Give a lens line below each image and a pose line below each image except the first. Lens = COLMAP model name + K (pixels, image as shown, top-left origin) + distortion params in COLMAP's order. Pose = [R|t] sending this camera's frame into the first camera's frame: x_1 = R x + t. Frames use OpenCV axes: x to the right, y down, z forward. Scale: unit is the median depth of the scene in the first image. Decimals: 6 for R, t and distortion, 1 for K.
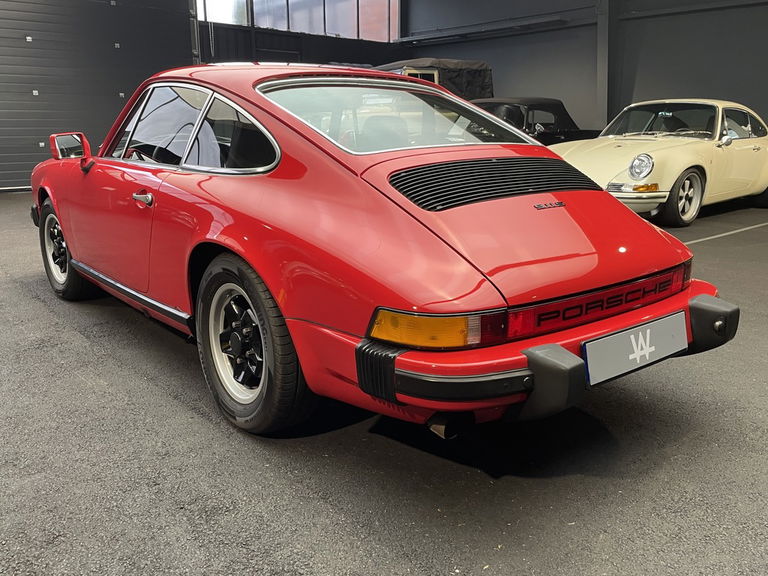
lens RADIAL K [[678.6, 0, 385.0], [0, 678.6, 285.5], [0, 0, 1]] dist [0.096654, -0.137521]
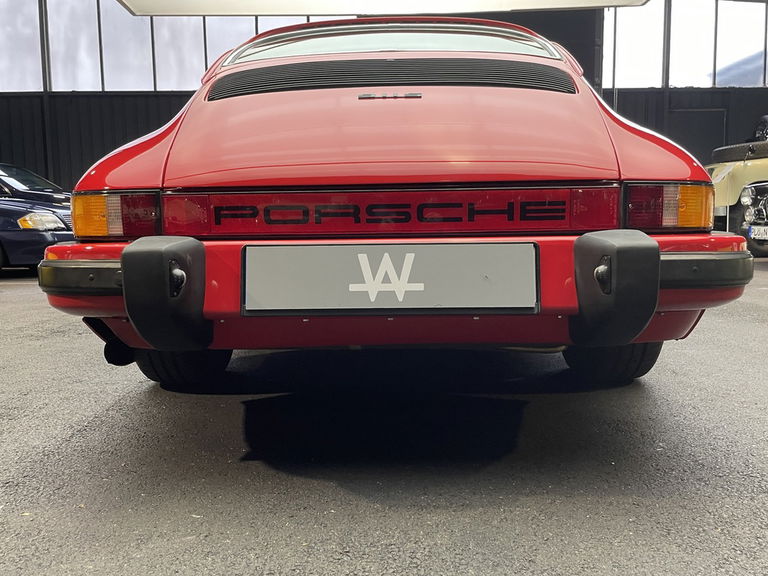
lens RADIAL K [[678.6, 0, 379.4], [0, 678.6, 285.6], [0, 0, 1]] dist [0.096654, -0.137521]
pose [[0.761202, 0.049211, -0.646646, 0.735623], [-0.139590, 0.986177, -0.089269, 0.146210], [0.633314, 0.158217, 0.757549, 0.518384]]
